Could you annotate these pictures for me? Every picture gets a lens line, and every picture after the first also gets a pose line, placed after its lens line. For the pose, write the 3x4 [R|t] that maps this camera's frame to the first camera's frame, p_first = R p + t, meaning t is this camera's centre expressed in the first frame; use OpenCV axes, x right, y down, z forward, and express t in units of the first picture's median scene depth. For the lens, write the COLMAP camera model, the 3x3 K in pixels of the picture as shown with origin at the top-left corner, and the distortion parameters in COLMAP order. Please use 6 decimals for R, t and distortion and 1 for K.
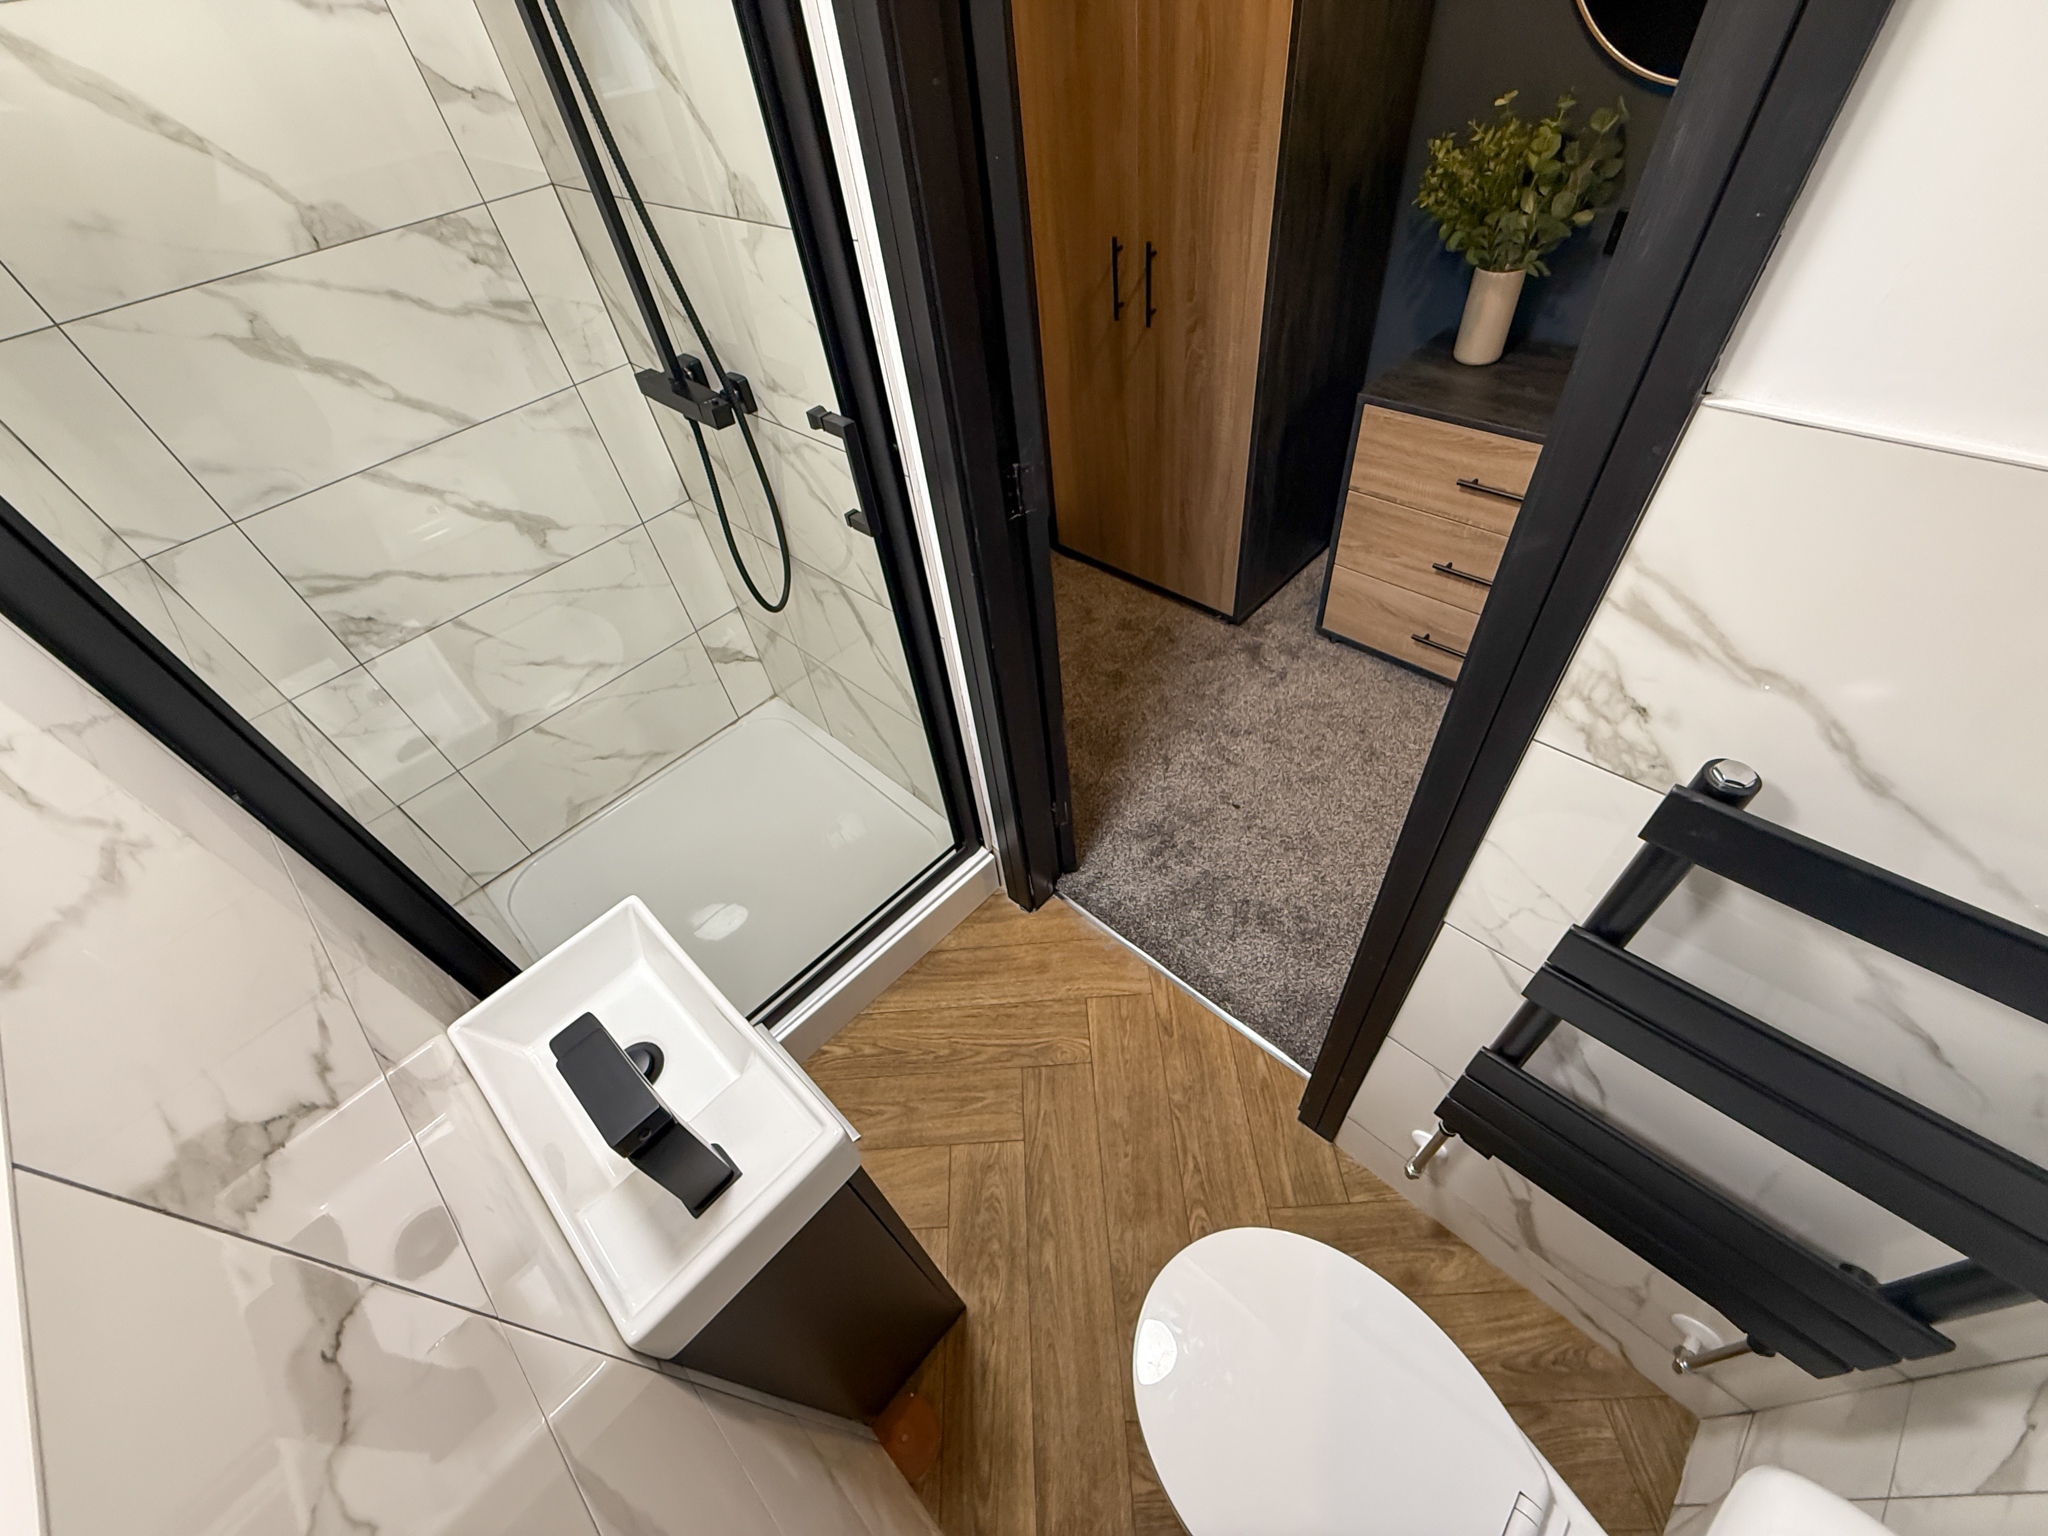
lens RADIAL K [[814.3, 0, 1024.5], [0, 814.3, 765.3], [0, 0, 1]] dist [-0.004201, -0.000734]
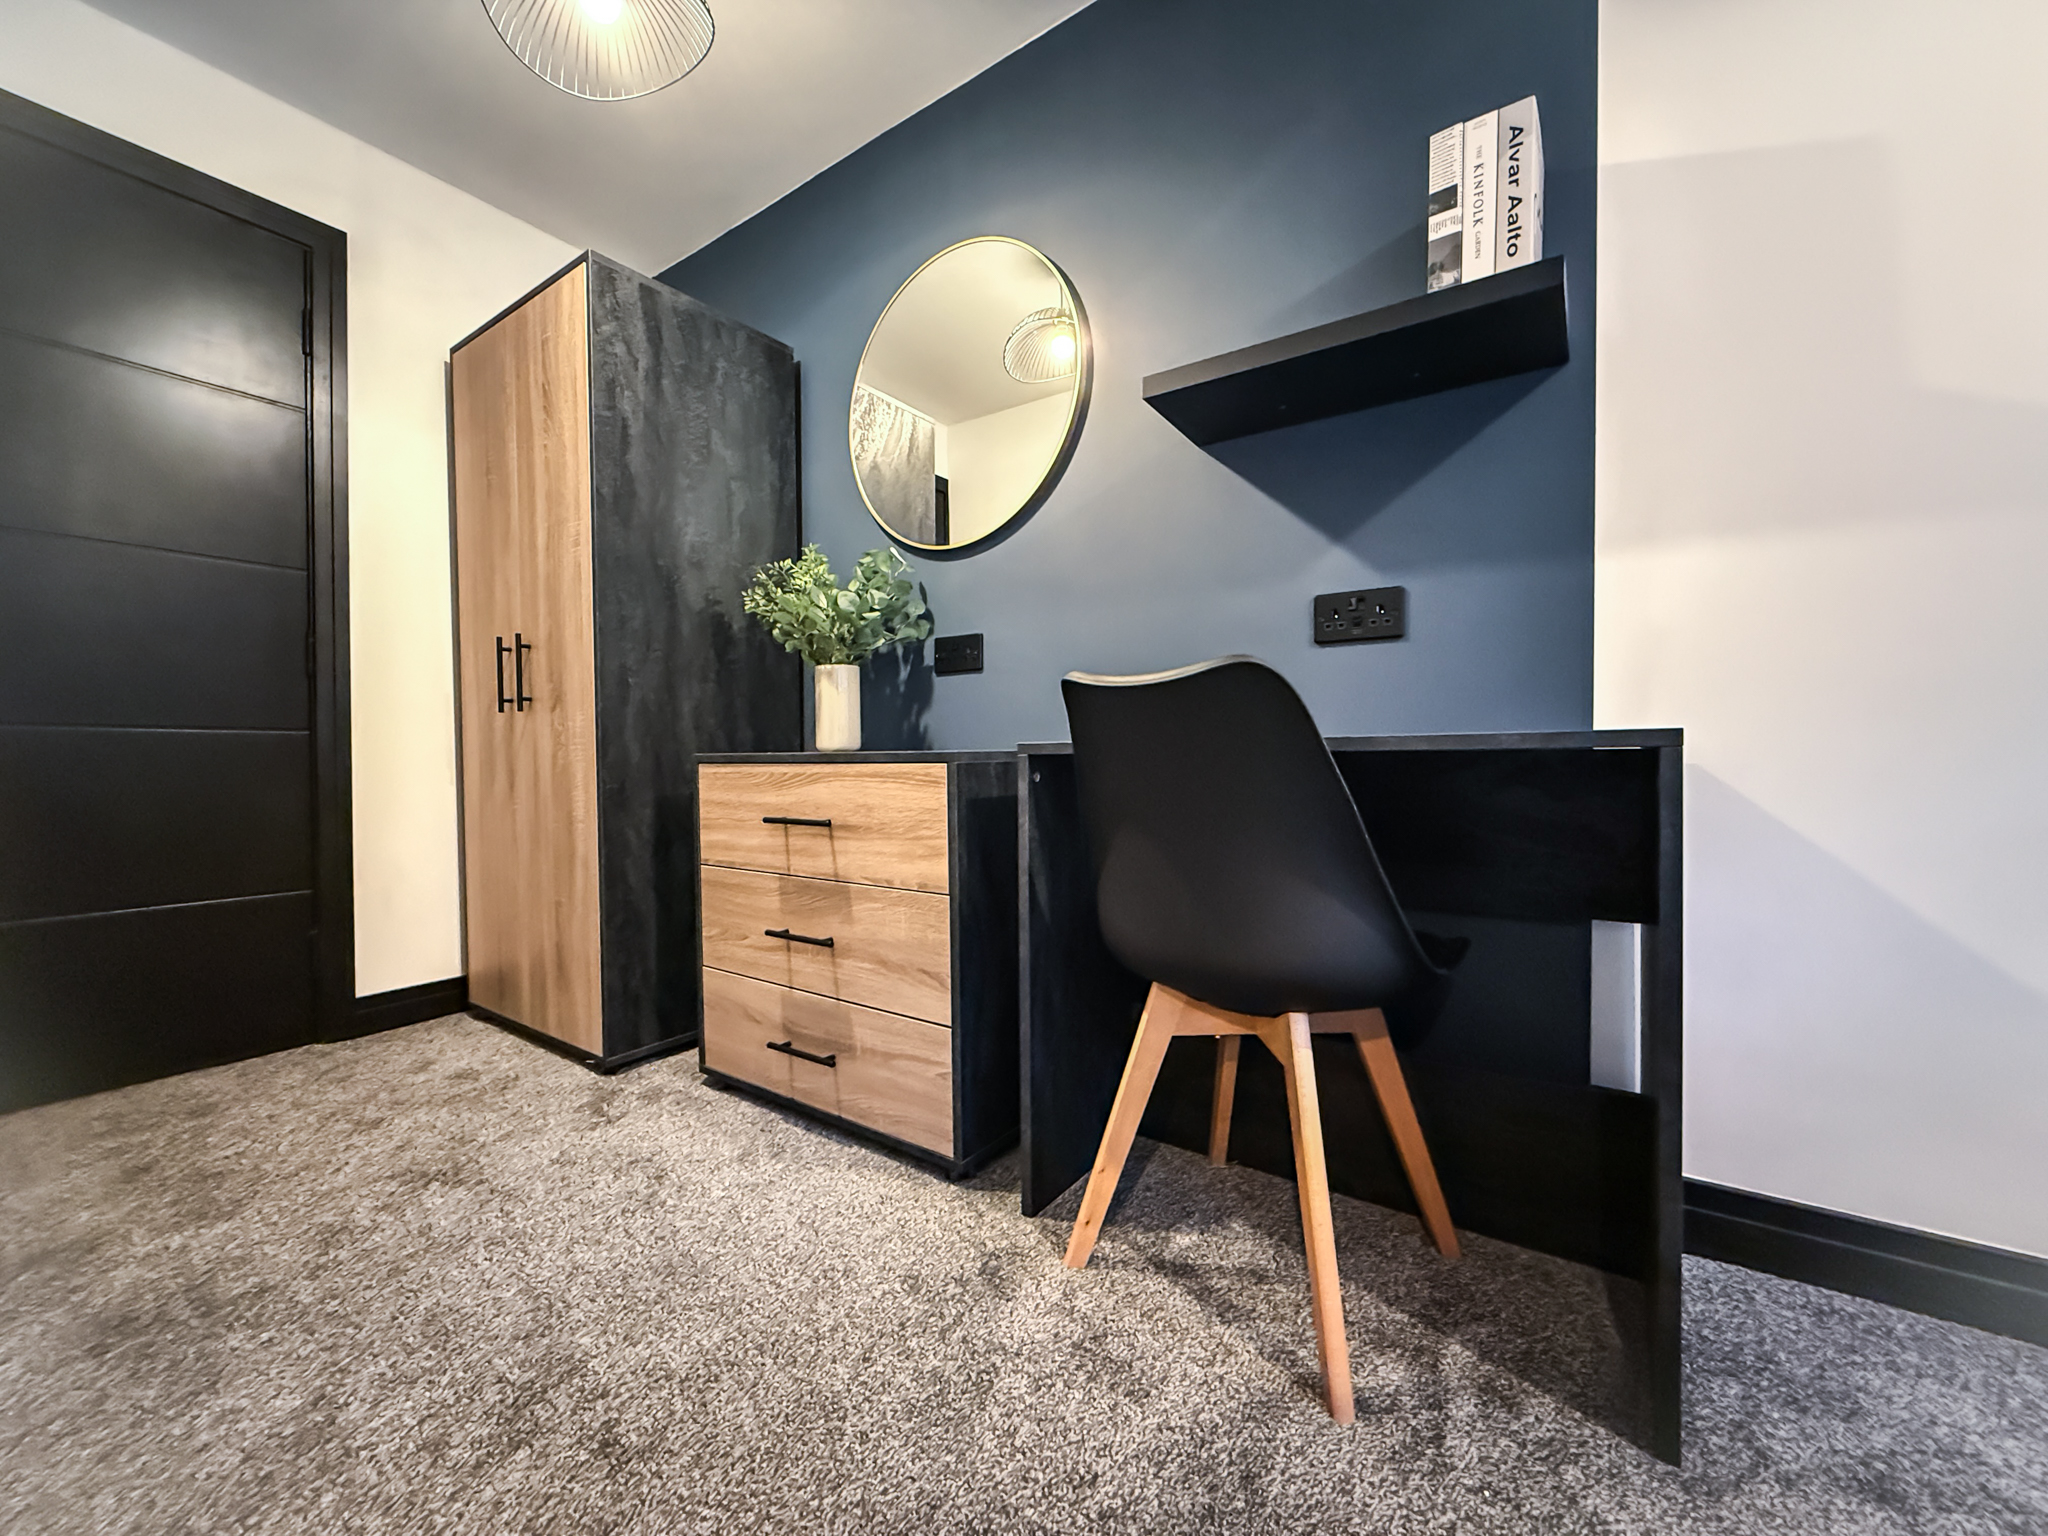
lens RADIAL K [[814.3, 0, 1024.9], [0, 814.3, 764.5], [0, 0, 1]] dist [-0.004201, -0.000734]
pose [[0.987059, 0.091885, 0.131422, 0.870000], [0.033429, 0.683647, -0.729047, 0.315545], [-0.156835, 0.724005, 0.671728, 0.425232]]
